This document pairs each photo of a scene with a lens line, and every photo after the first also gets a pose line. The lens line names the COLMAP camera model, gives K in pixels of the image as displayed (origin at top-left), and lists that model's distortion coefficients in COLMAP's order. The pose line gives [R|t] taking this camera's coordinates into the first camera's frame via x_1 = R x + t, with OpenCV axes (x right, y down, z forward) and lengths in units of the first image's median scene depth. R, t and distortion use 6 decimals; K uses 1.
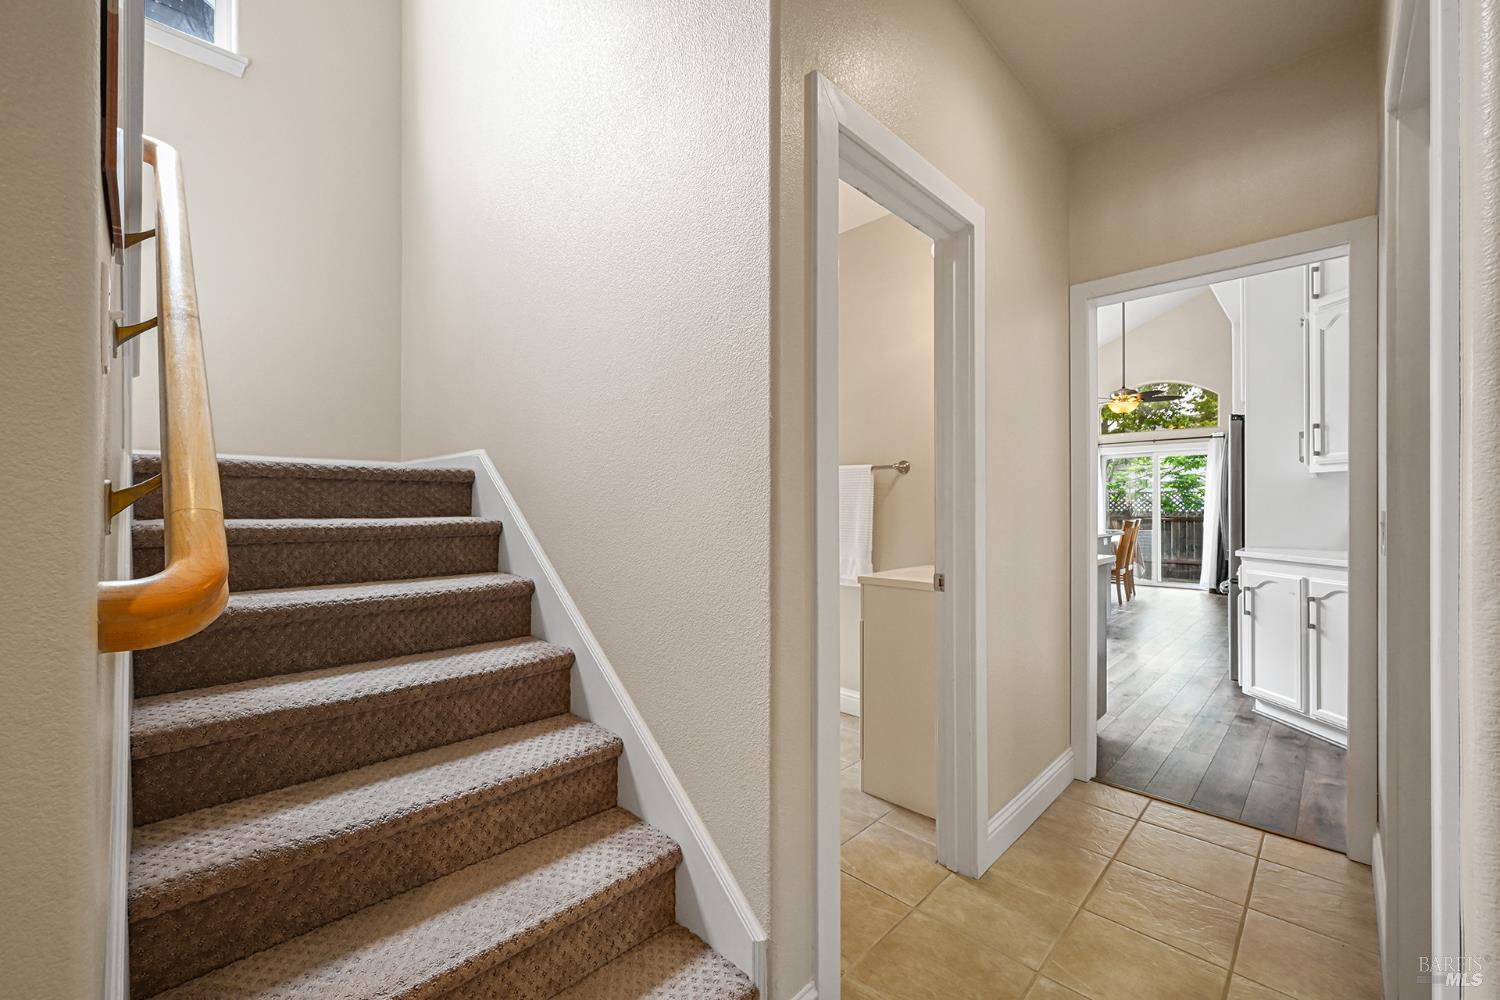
lens RADIAL K [[594.7, 0, 757.2], [0, 594.7, 501.1], [0, 0, 1]] dist [-0.000396, 0.000045]
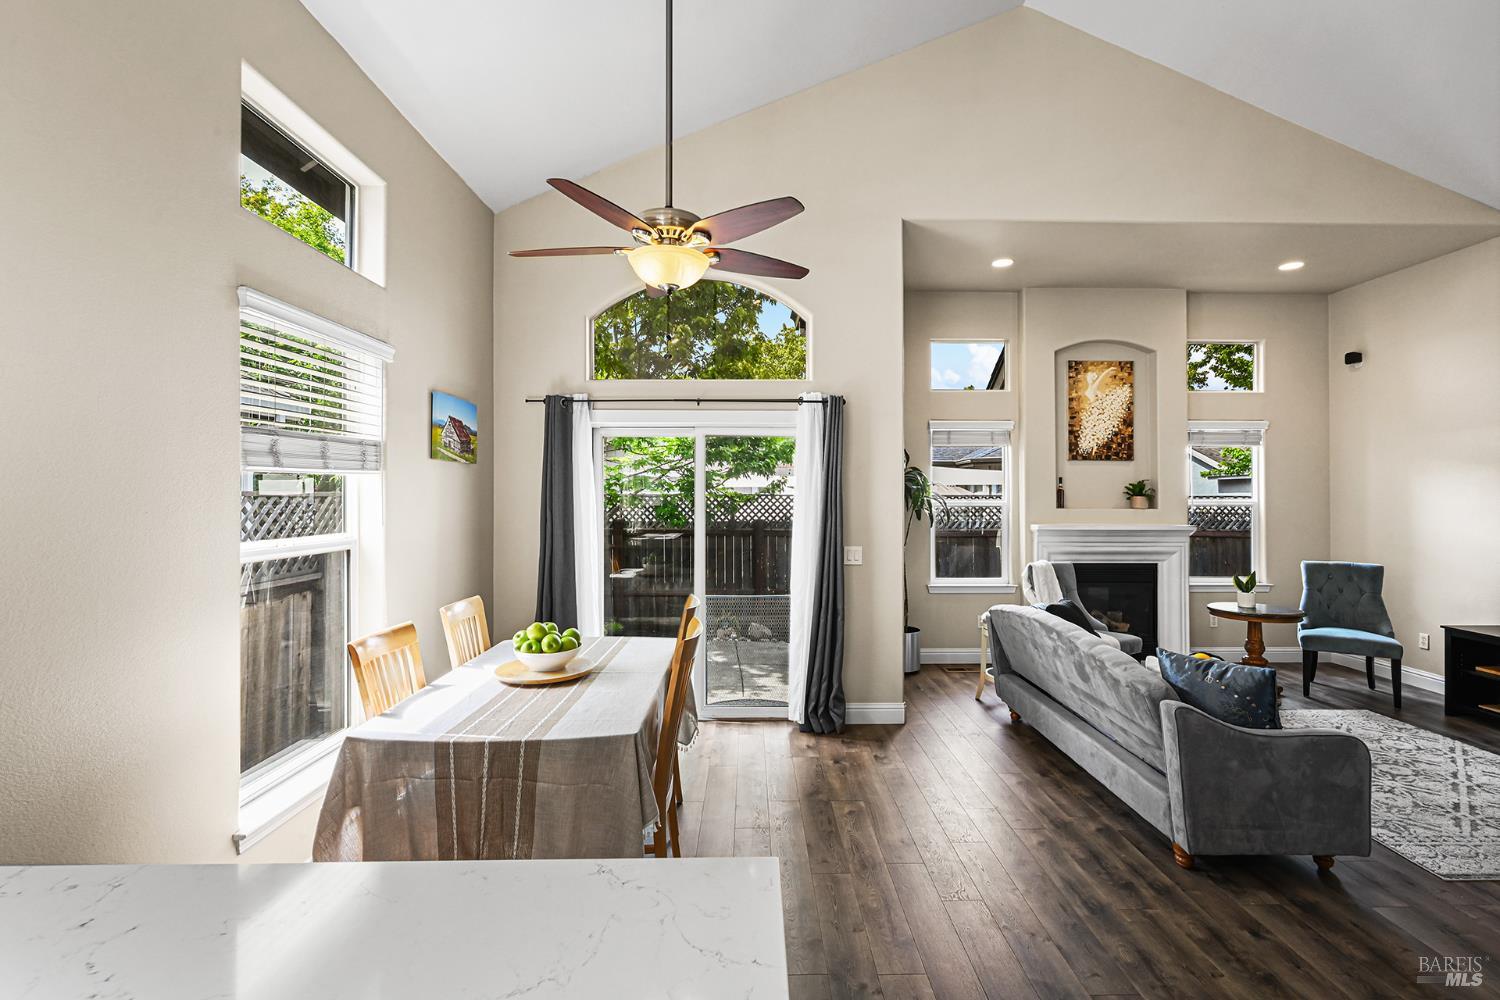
lens RADIAL K [[677.5, 0, 758.9], [0, 677.5, 493.8], [0, 0, 1]] dist [0.003118, 0.000182]
pose [[0.706463, 0.005139, 0.707731, 0.232663], [-0.010625, 0.999938, 0.003345, -0.023283], [-0.707670, -0.009882, 0.706474, 0.418122]]
